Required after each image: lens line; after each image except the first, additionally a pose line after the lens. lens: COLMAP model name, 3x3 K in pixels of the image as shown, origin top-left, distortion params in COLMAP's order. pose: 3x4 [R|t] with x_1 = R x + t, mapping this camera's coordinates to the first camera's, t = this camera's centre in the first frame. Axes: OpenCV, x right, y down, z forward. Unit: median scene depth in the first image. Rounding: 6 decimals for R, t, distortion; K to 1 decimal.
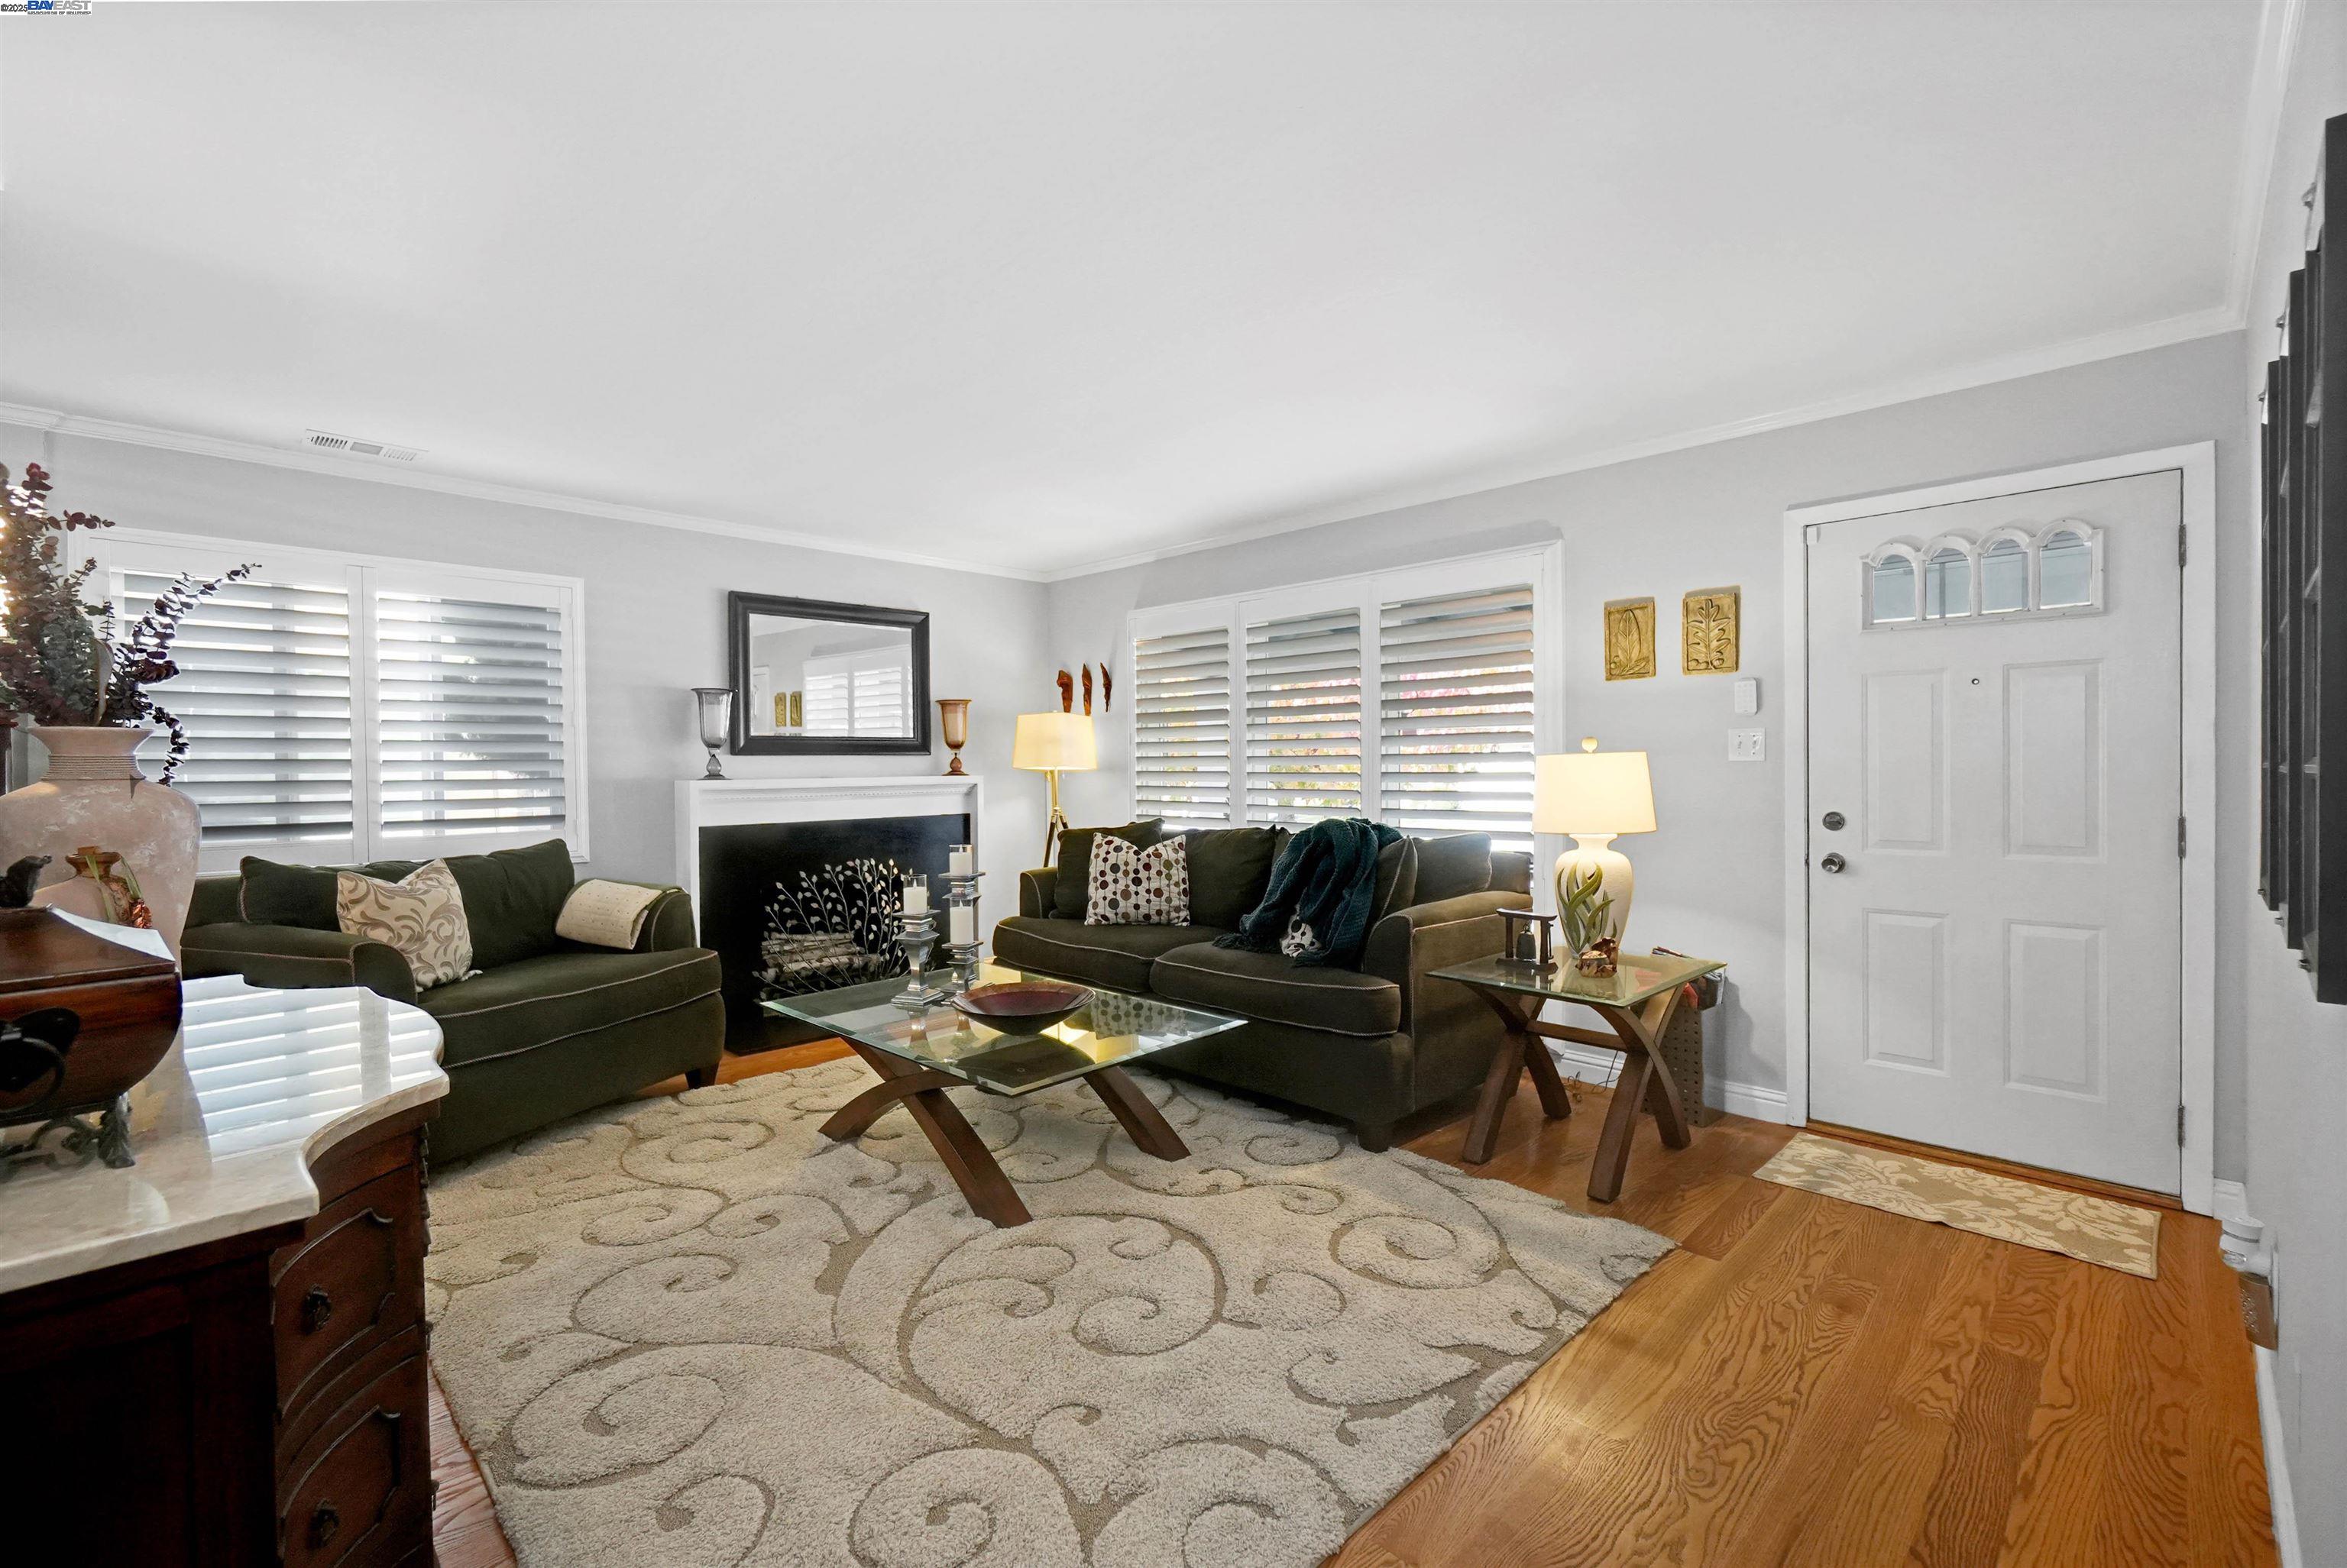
lens RADIAL K [[1025.2, 0, 1157.8], [0, 1025.2, 775.1], [0, 0, 1]] dist [-0.009880, 0.003703]
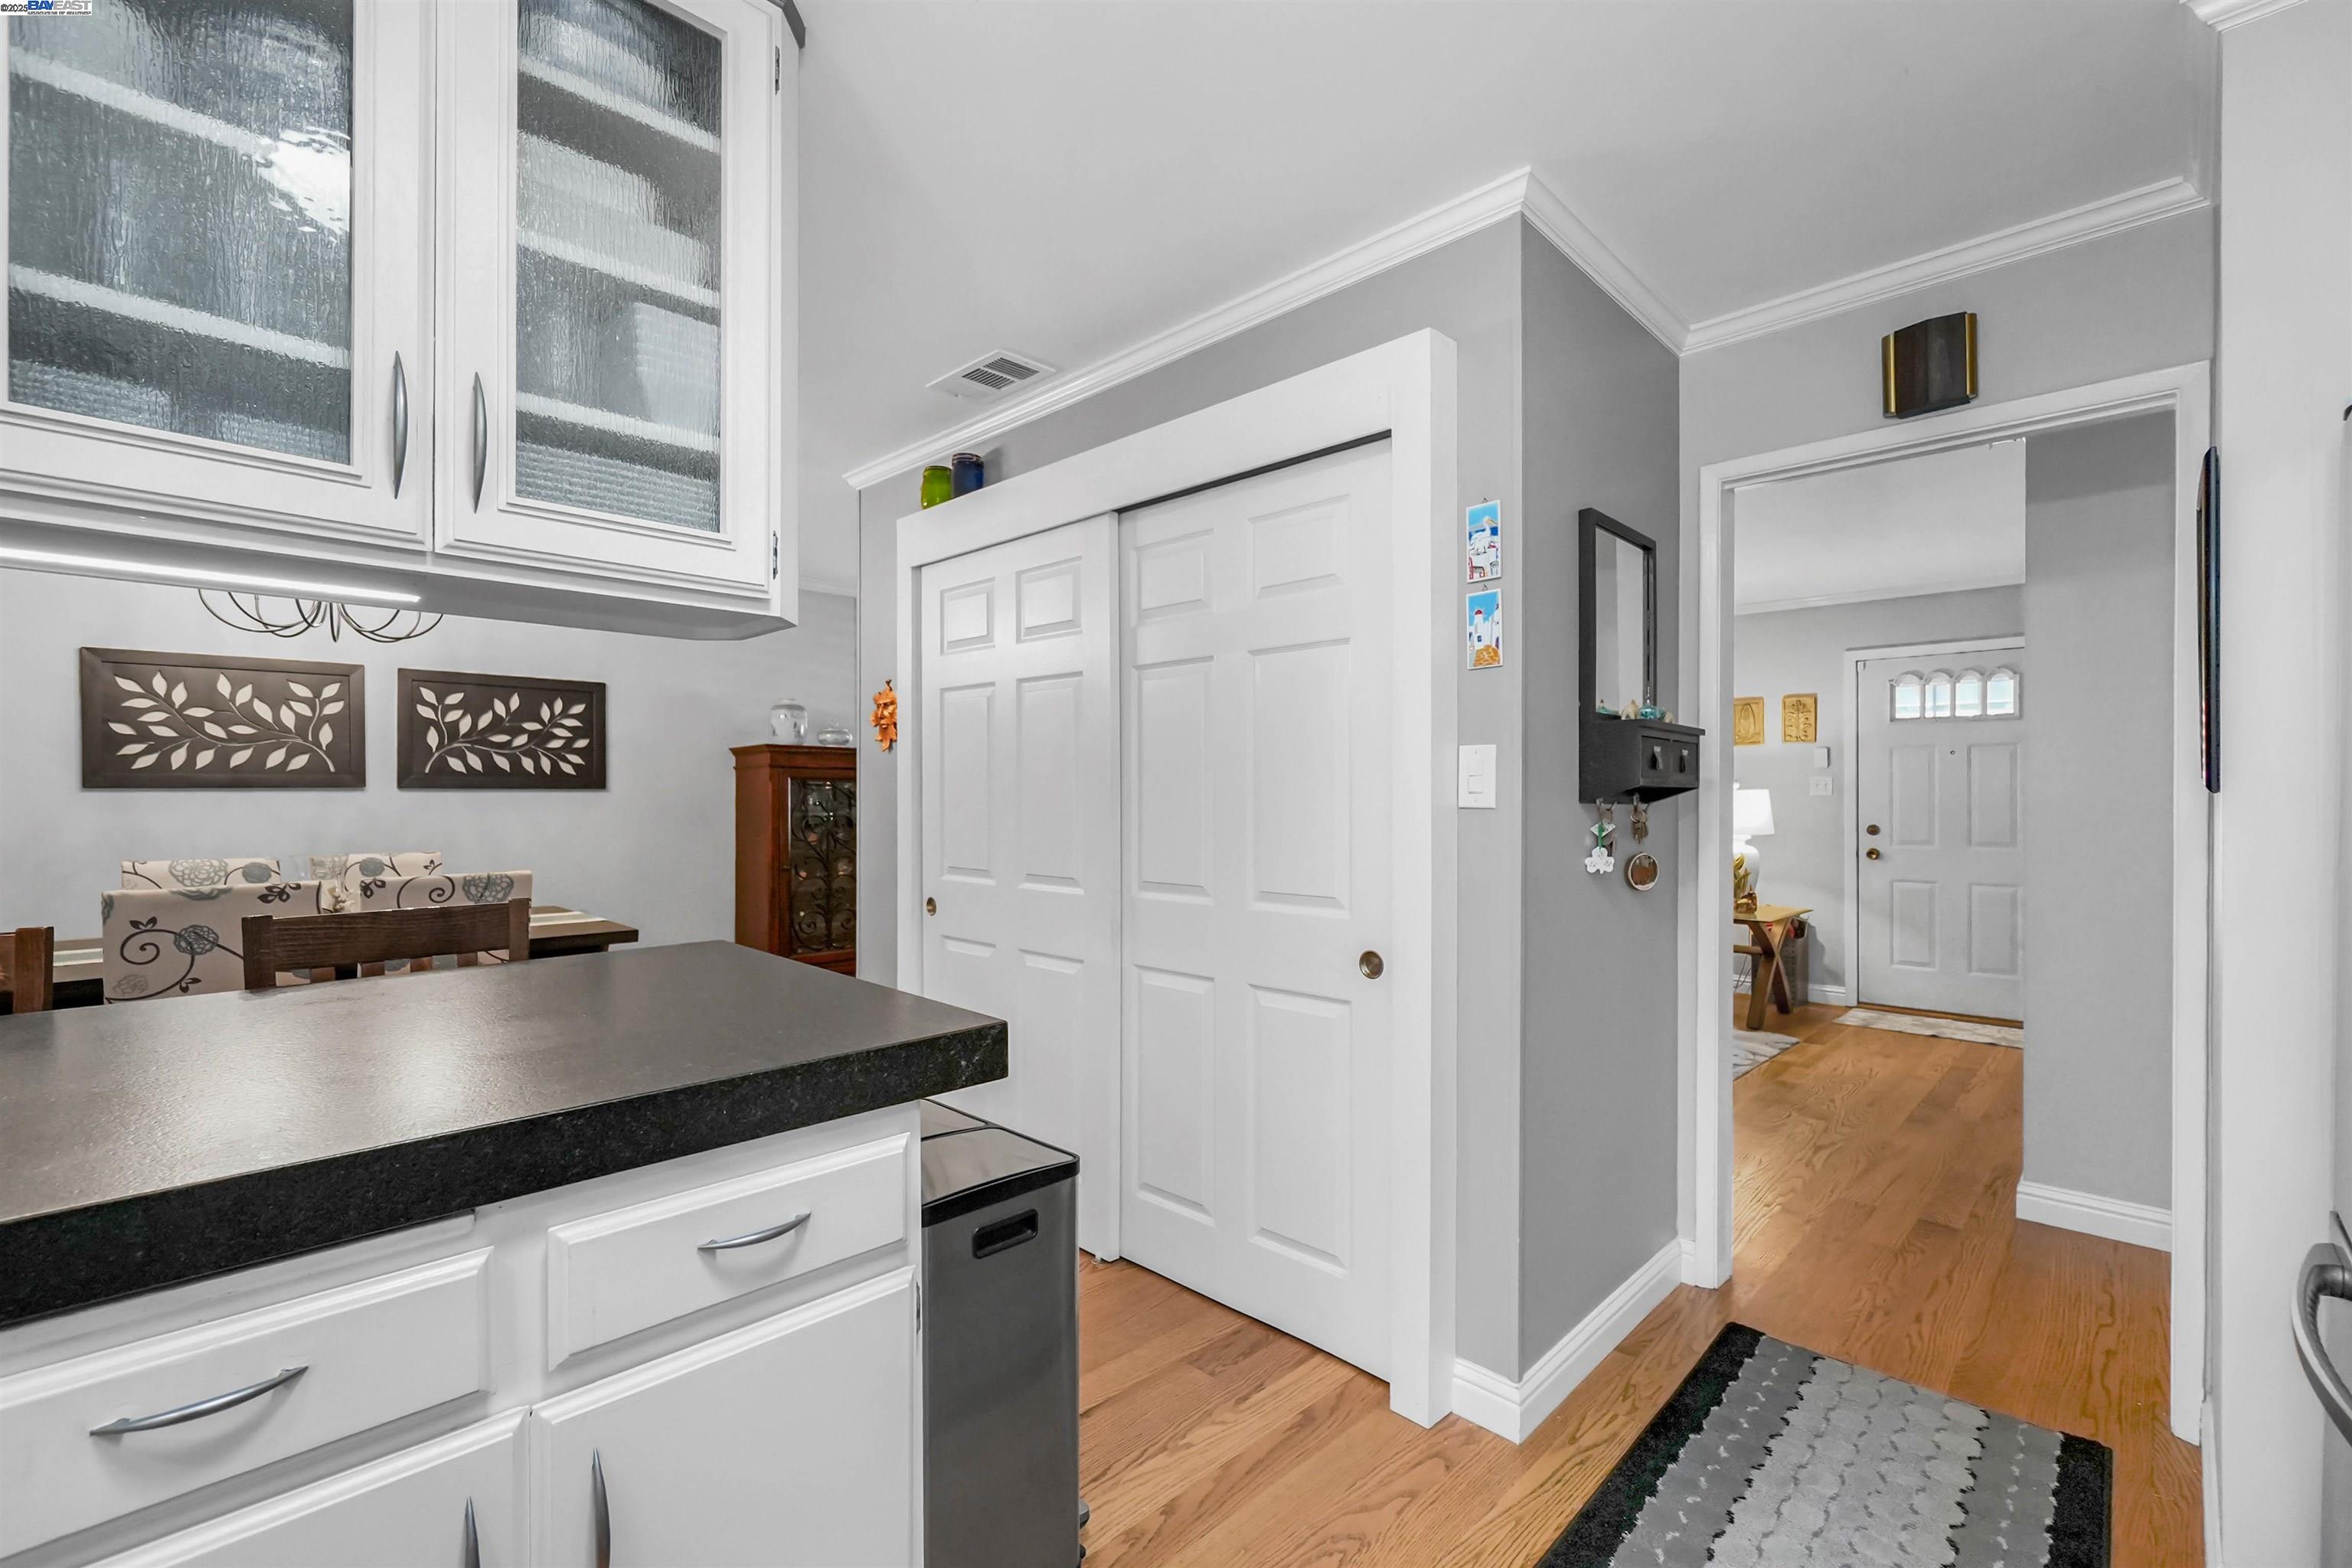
lens RADIAL K [[1041.2, 0, 1155.9], [0, 1041.2, 792.8], [0, 0, 1]] dist [-0.008953, 0.003544]
pose [[0.999930, 0.007351, 0.009271, -0.584966], [-0.007257, 0.999923, -0.010106, 0.008494], [-0.009344, 0.010038, 0.999906, -0.768204]]
